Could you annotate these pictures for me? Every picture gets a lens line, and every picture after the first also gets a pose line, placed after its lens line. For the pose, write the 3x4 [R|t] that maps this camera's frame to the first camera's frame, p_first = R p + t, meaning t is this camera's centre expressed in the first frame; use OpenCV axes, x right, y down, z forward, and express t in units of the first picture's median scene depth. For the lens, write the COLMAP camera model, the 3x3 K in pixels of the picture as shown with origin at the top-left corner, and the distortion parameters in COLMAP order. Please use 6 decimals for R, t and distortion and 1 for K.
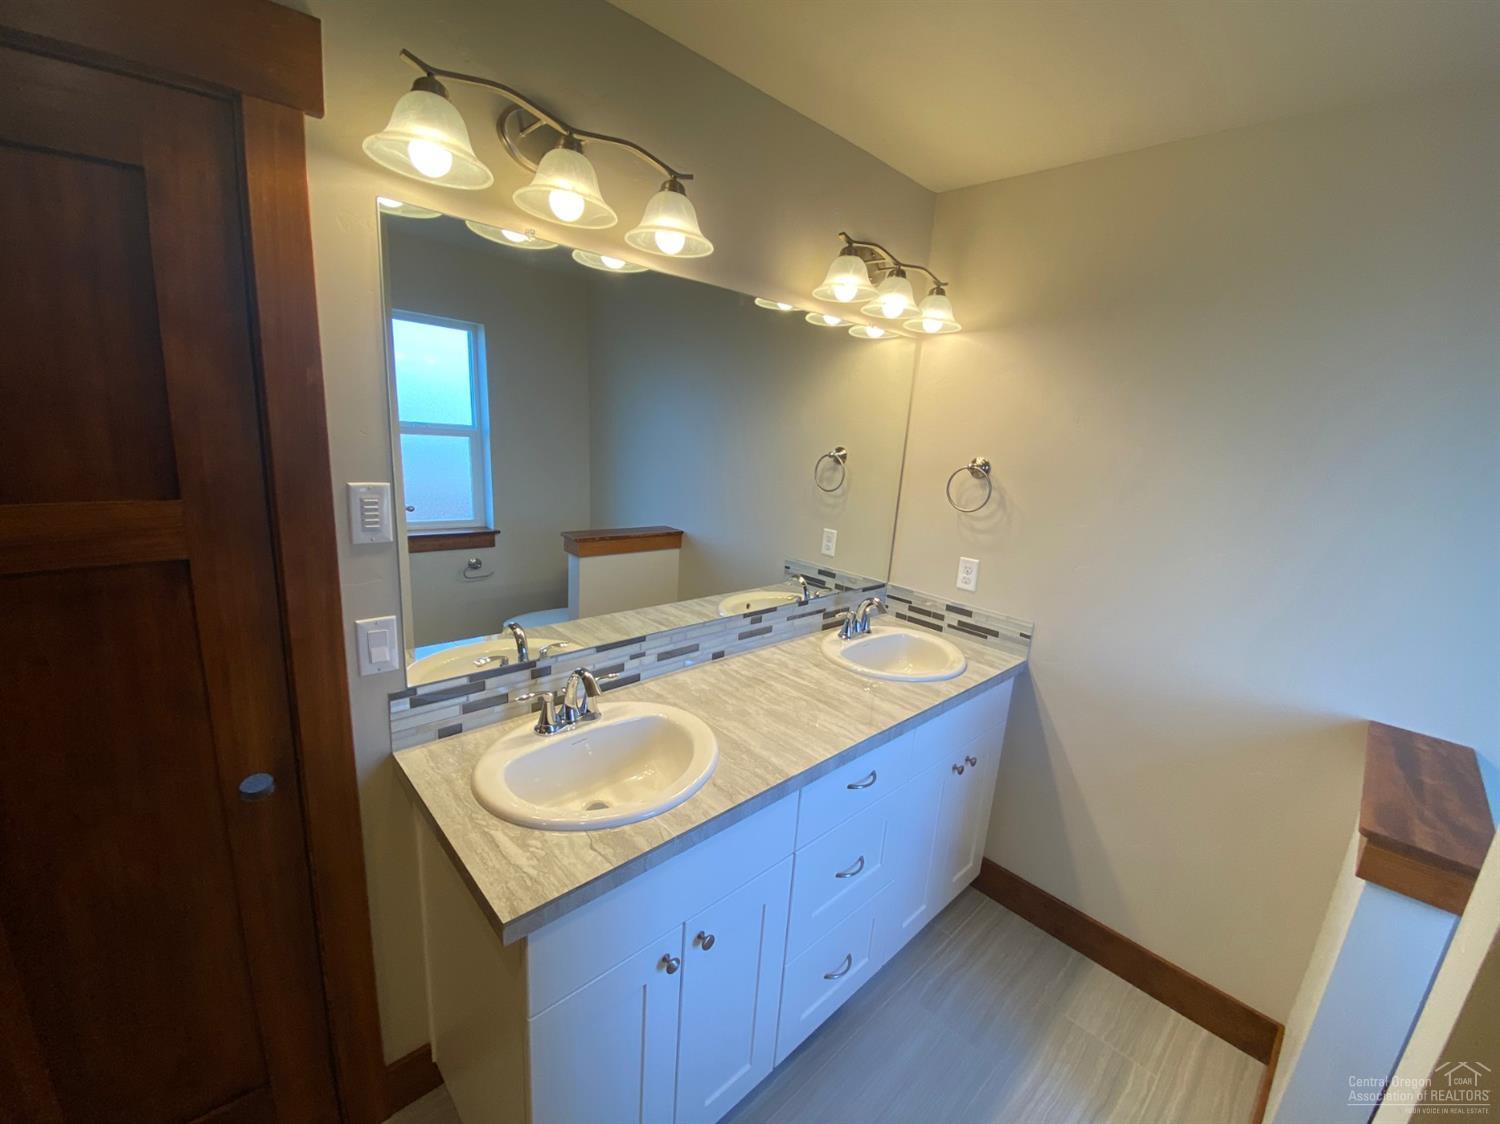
lens RADIAL K [[607.6, 0, 746.6], [0, 607.6, 561.9], [0, 0, 1]] dist [0.013232, -0.014833]
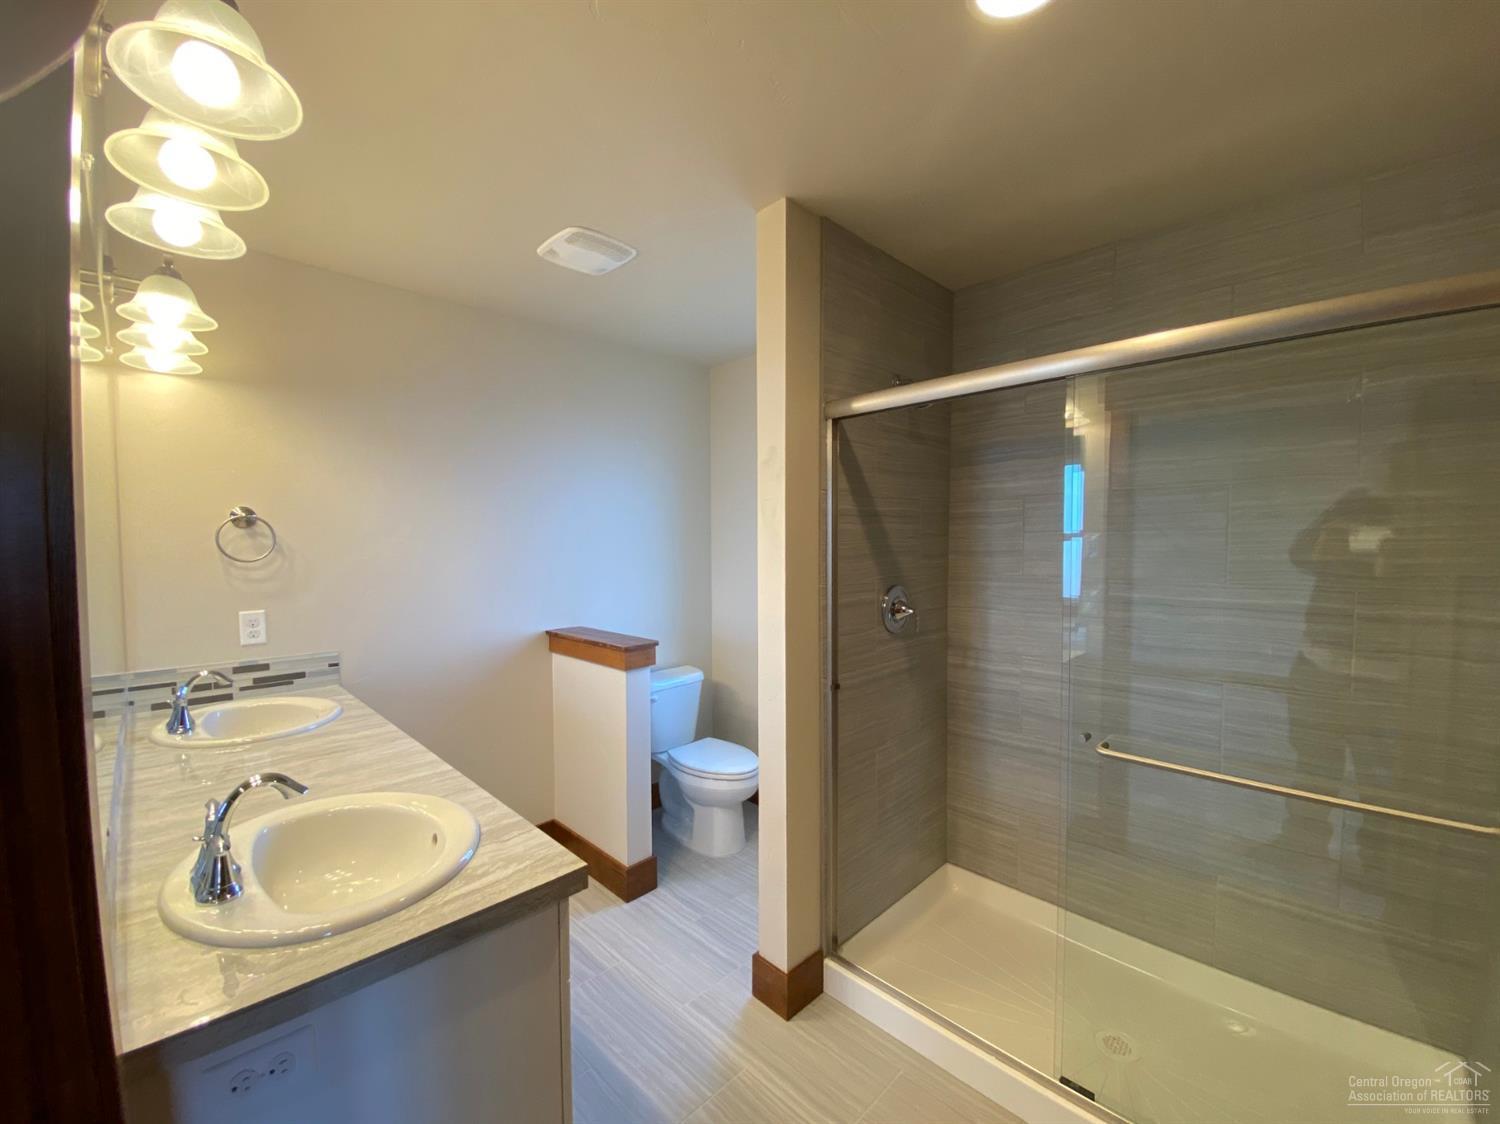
lens RADIAL K [[607.6, 0, 757.5], [0, 607.6, 563.8], [0, 0, 1]] dist [0.013232, -0.014833]
pose [[-0.050950, -0.108897, 0.992746, -0.649289], [0.215440, 0.969435, 0.117397, -0.019653], [-0.975187, 0.219859, -0.025931, 0.241805]]
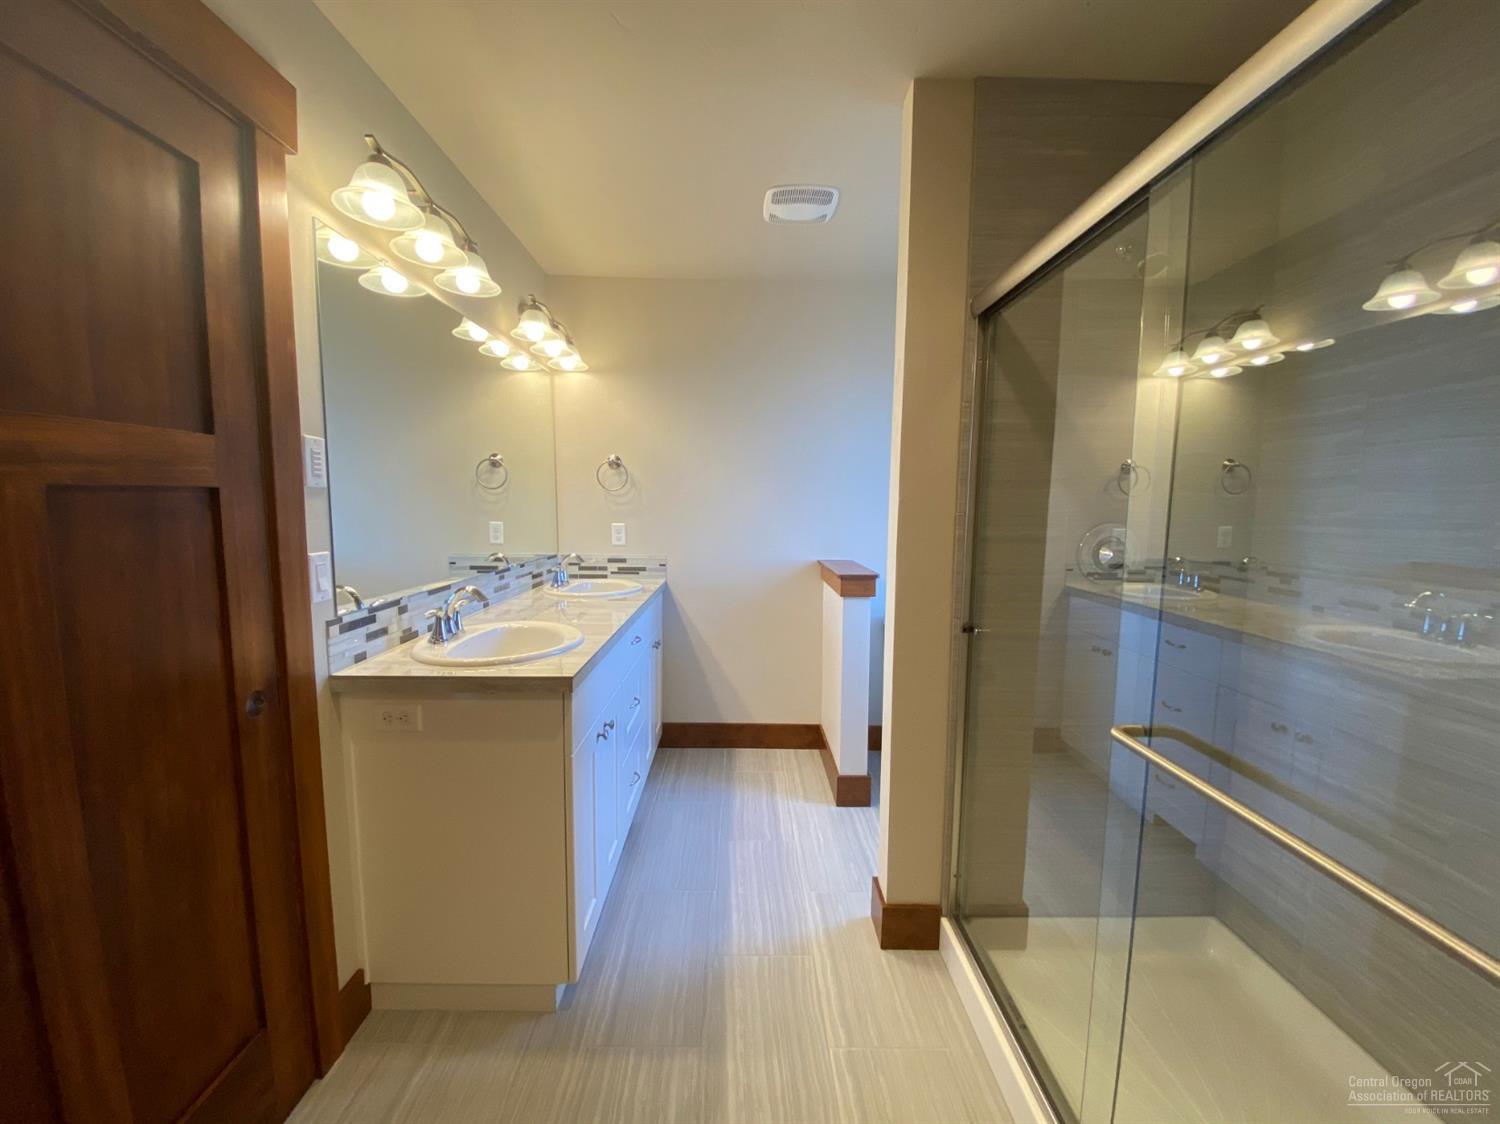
lens RADIAL K [[607.6, 0, 759.1], [0, 607.6, 565.8], [0, 0, 1]] dist [0.013232, -0.014833]
pose [[0.662772, -0.137163, 0.736152, -0.529402], [0.196436, 0.980499, 0.005836, 0.161303], [-0.722597, 0.140738, 0.676792, -0.239281]]
